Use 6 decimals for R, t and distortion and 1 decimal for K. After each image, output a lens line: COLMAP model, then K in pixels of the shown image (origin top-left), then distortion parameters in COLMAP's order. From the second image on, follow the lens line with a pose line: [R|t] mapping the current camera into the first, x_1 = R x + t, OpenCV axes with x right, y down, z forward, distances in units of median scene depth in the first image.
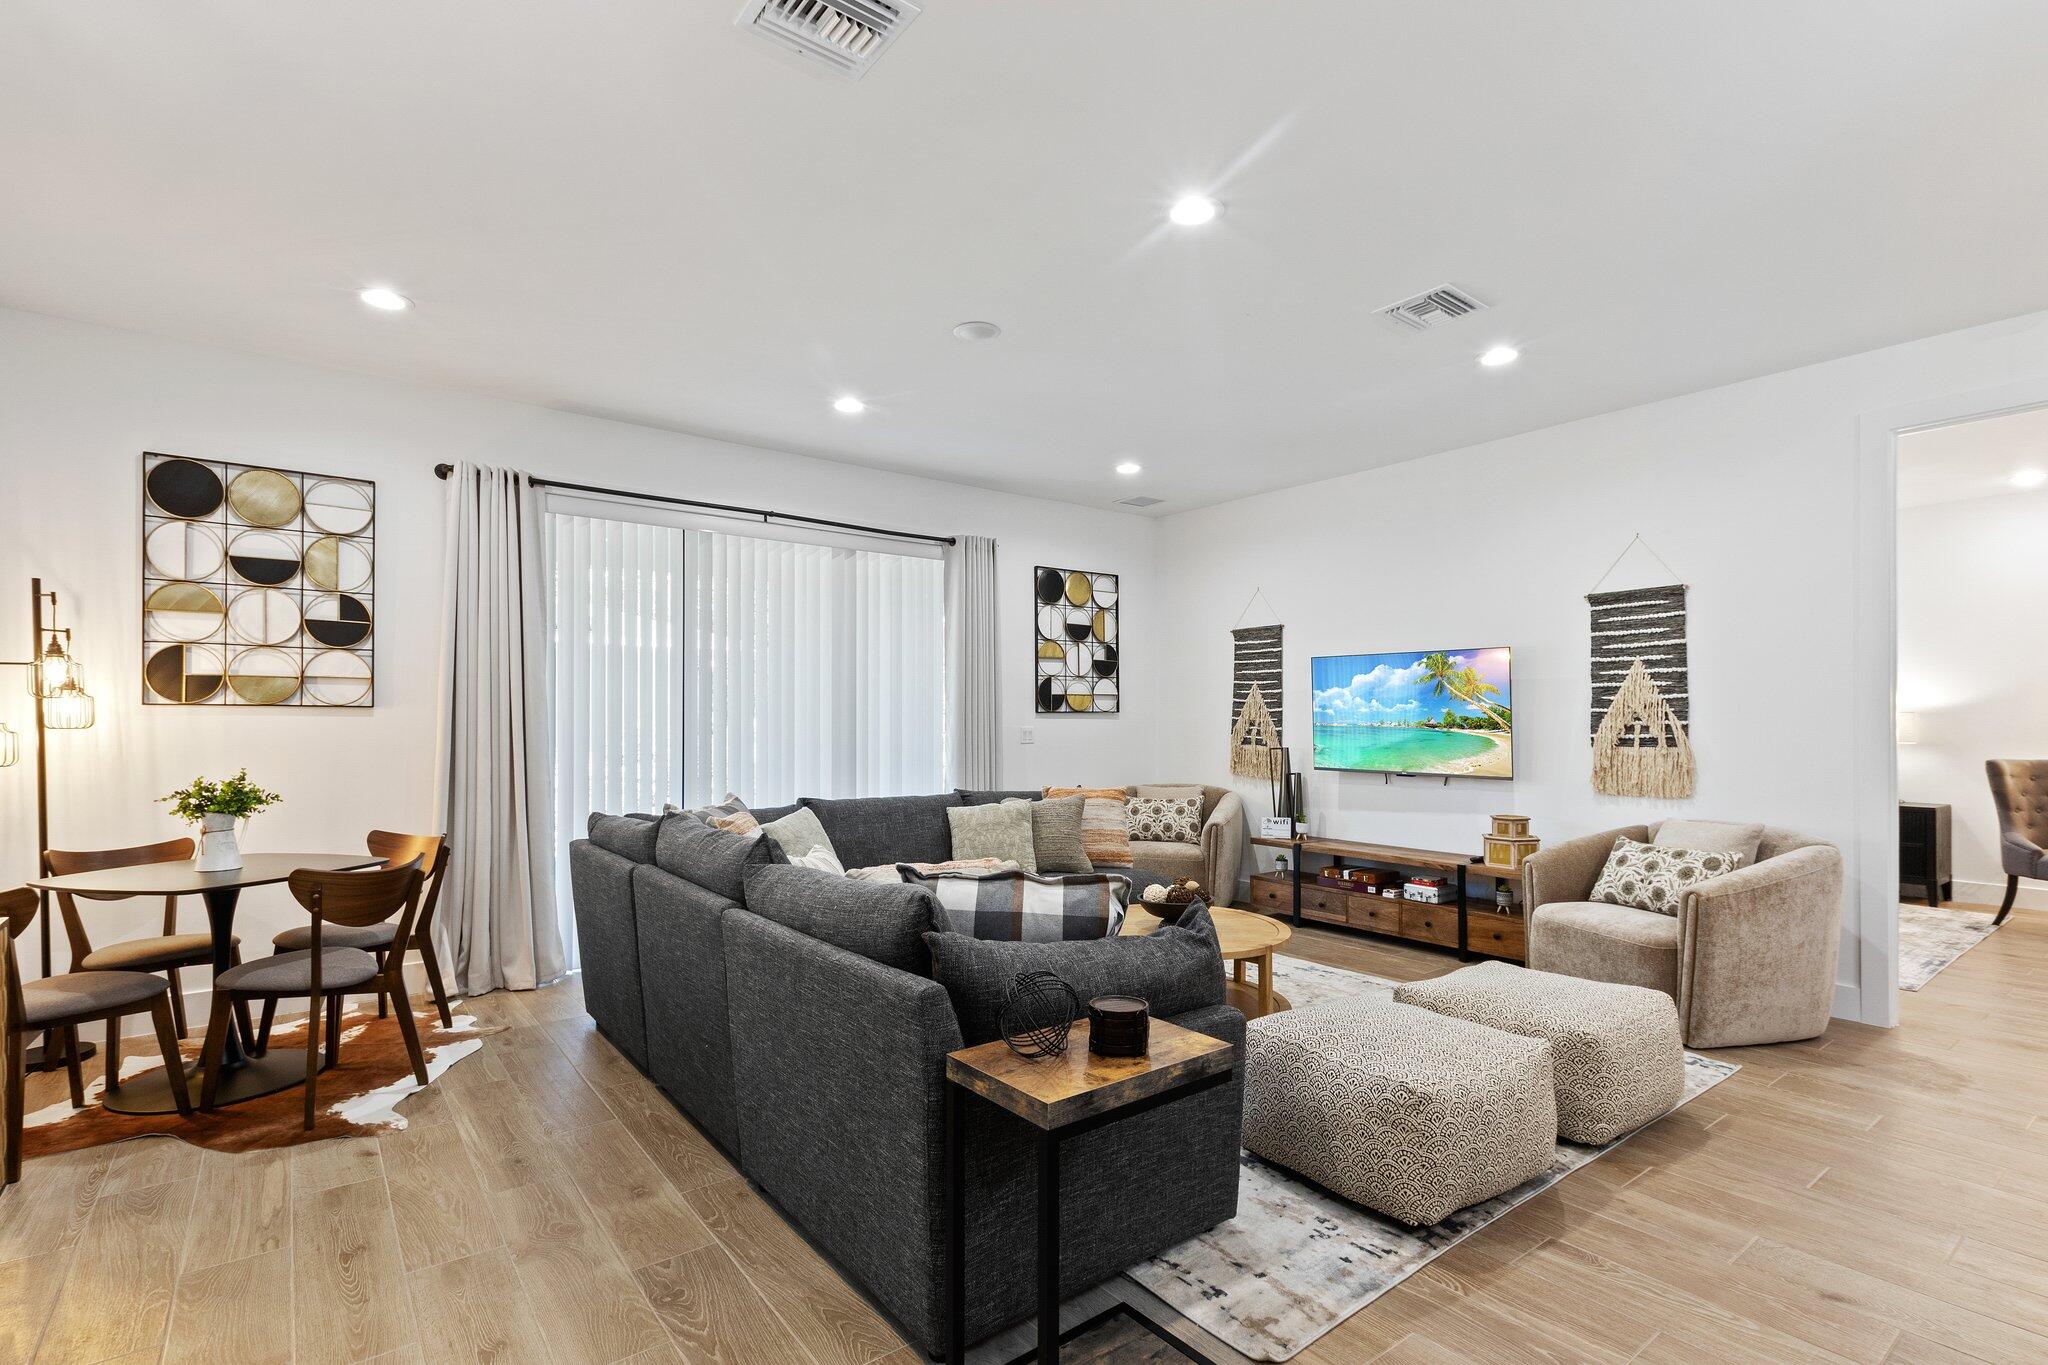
lens RADIAL K [[956.6, 0, 1033.2], [0, 956.6, 721.6], [0, 0, 1]] dist [0.005208, 0.000960]
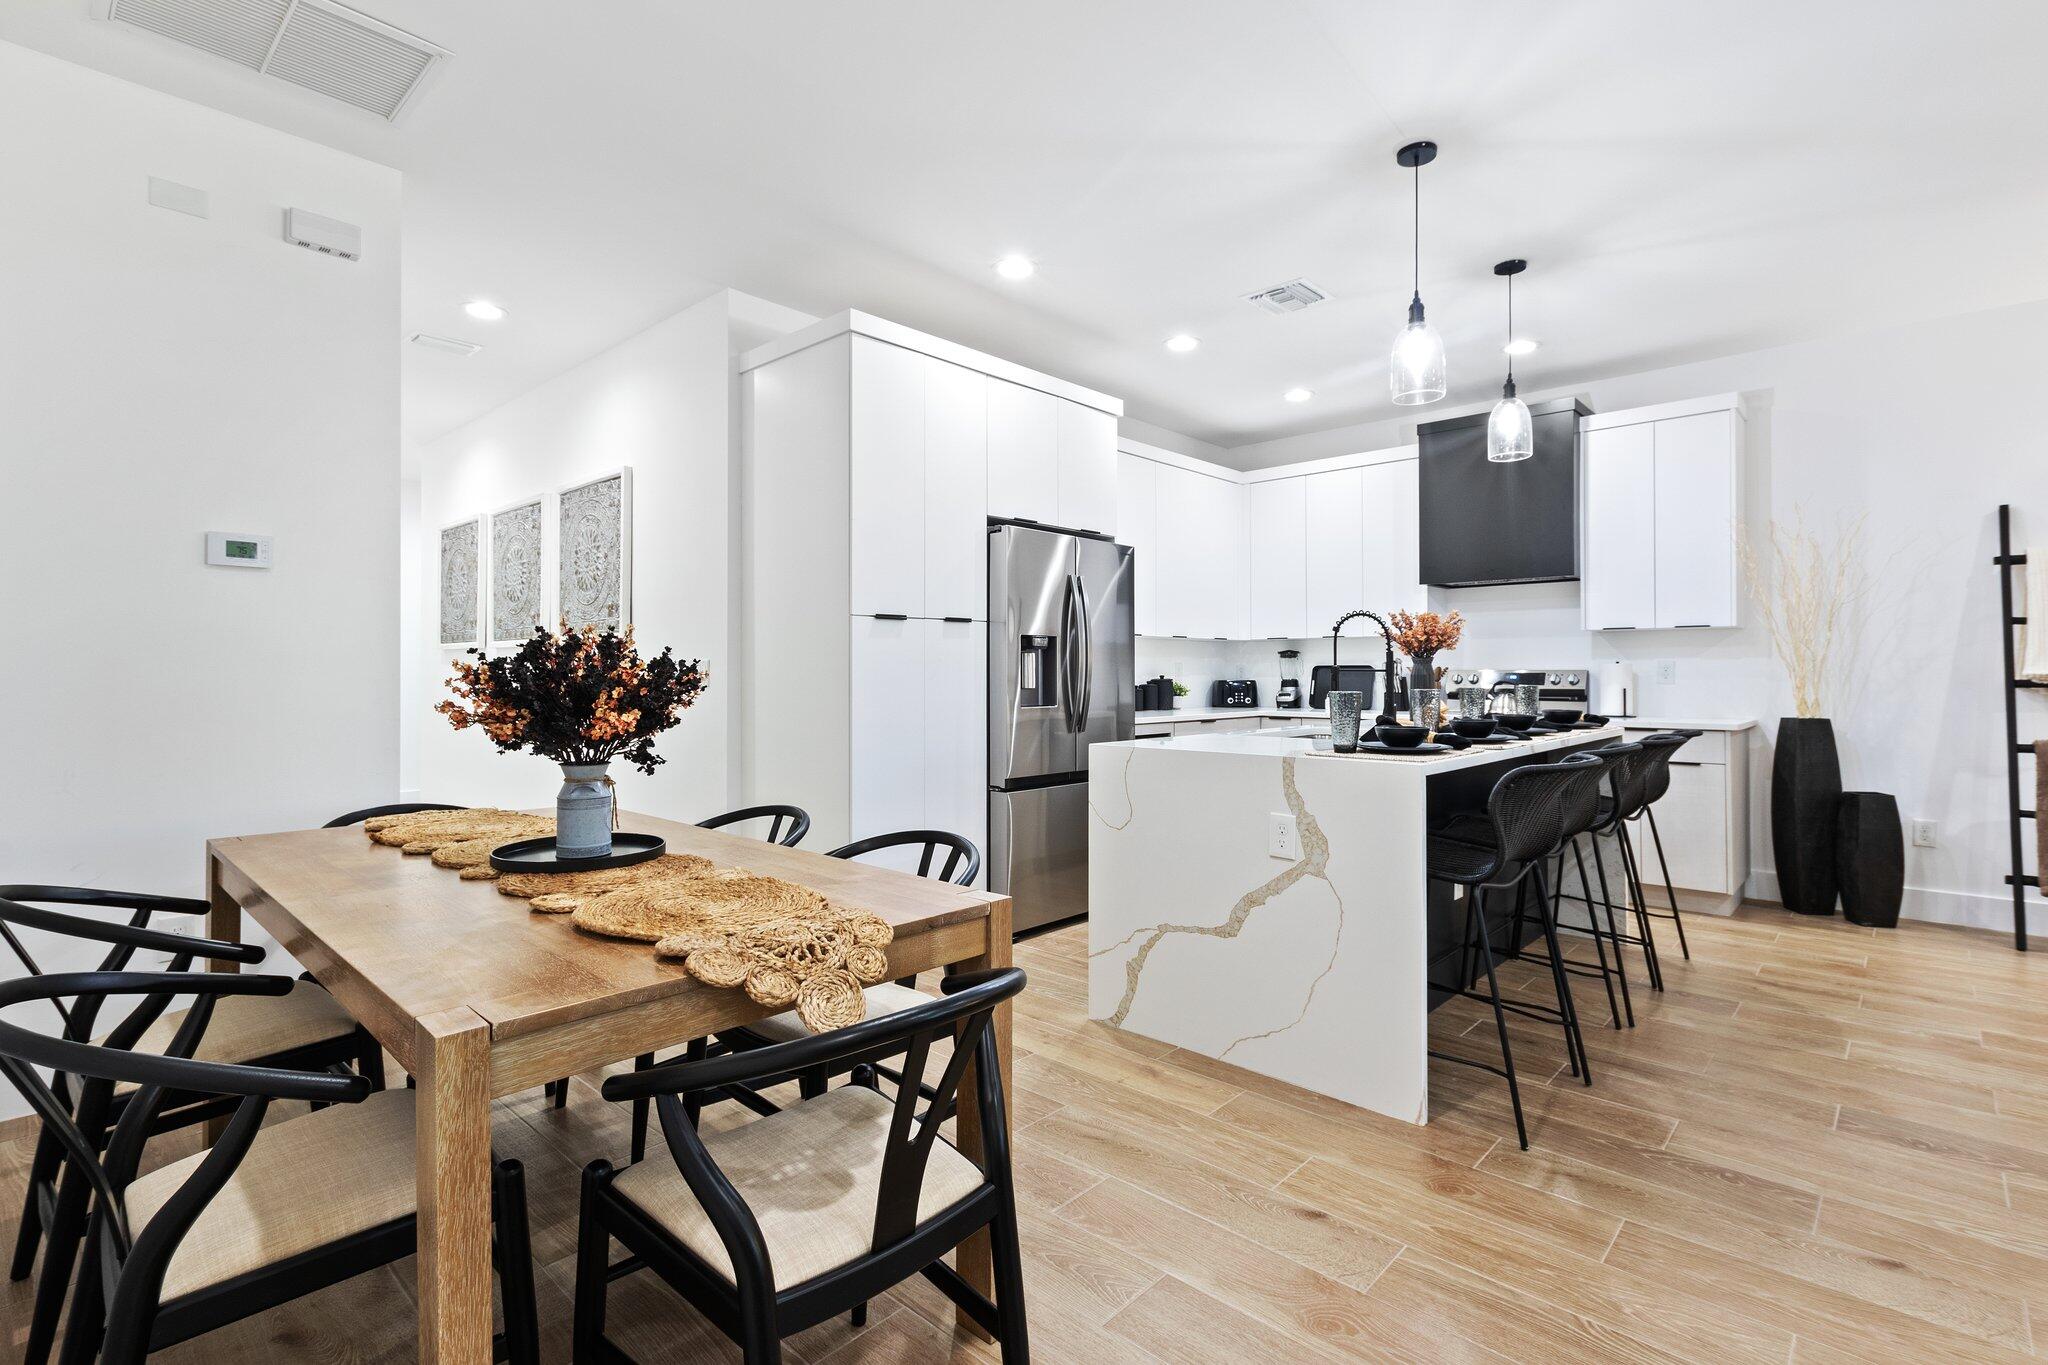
lens RADIAL K [[954.3, 0, 1029.8], [0, 954.3, 669.2], [0, 0, 1]] dist [0.001593, -0.001338]
pose [[-0.986740, -0.002524, -0.162289, 0.786002], [-0.002012, 0.999992, -0.003319, 0.021676], [0.162296, -0.002949, -0.986738, 0.776172]]
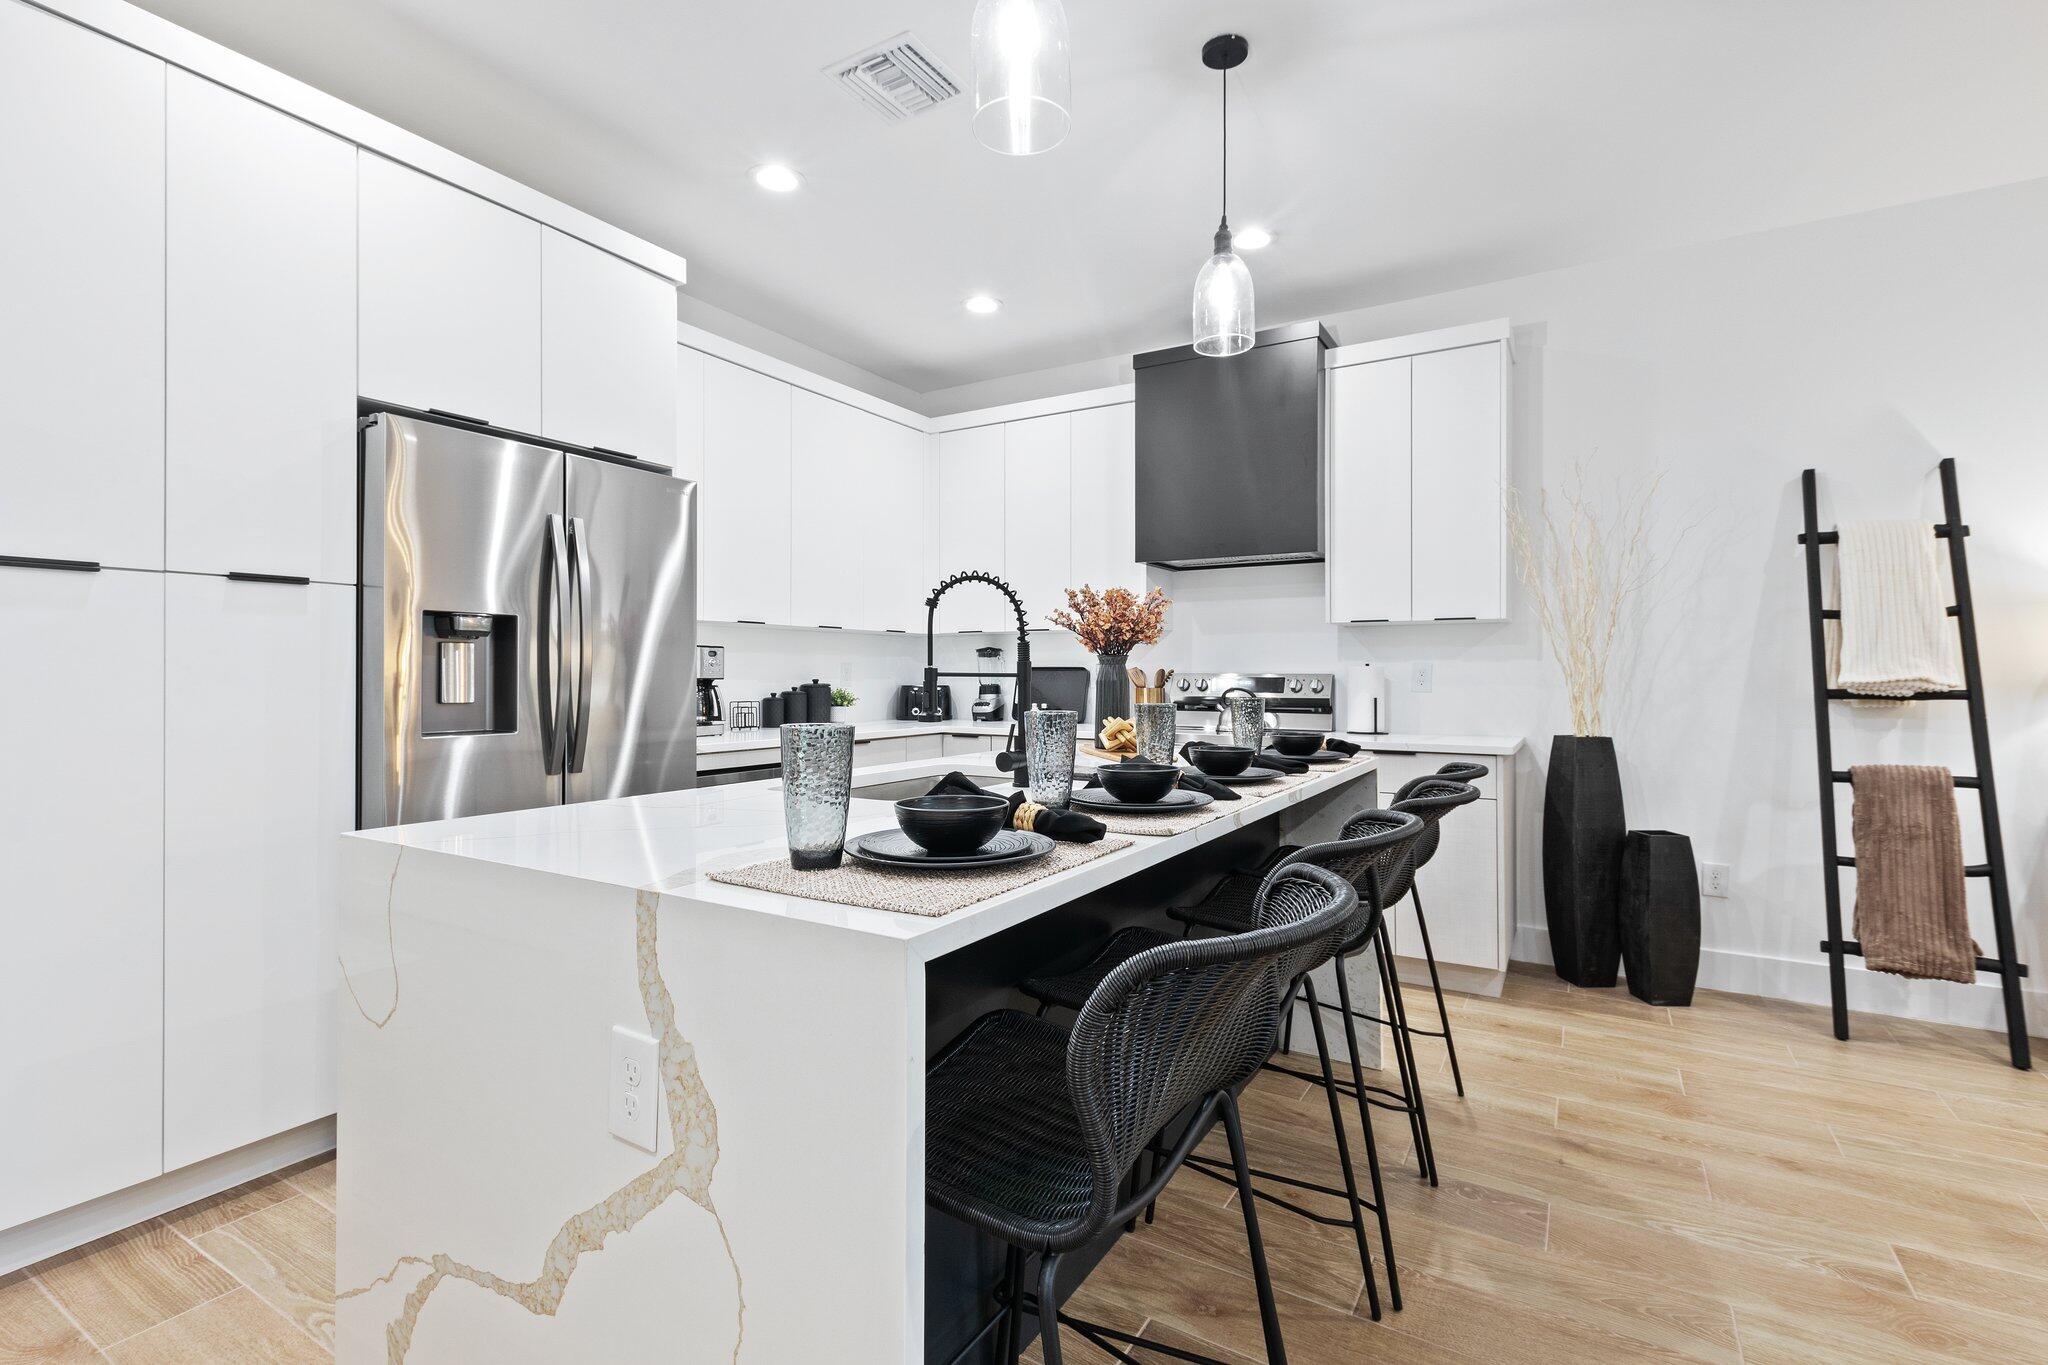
lens RADIAL K [[933.4, 0, 1020.5], [0, 933.4, 673.4], [0, 0, 1]] dist [0.000335, -0.000686]
pose [[-0.933601, -0.005345, -0.358274, 0.537562], [-0.005371, 0.999985, -0.000923, 0.019177], [0.358273, 0.001063, -0.933616, 0.479702]]
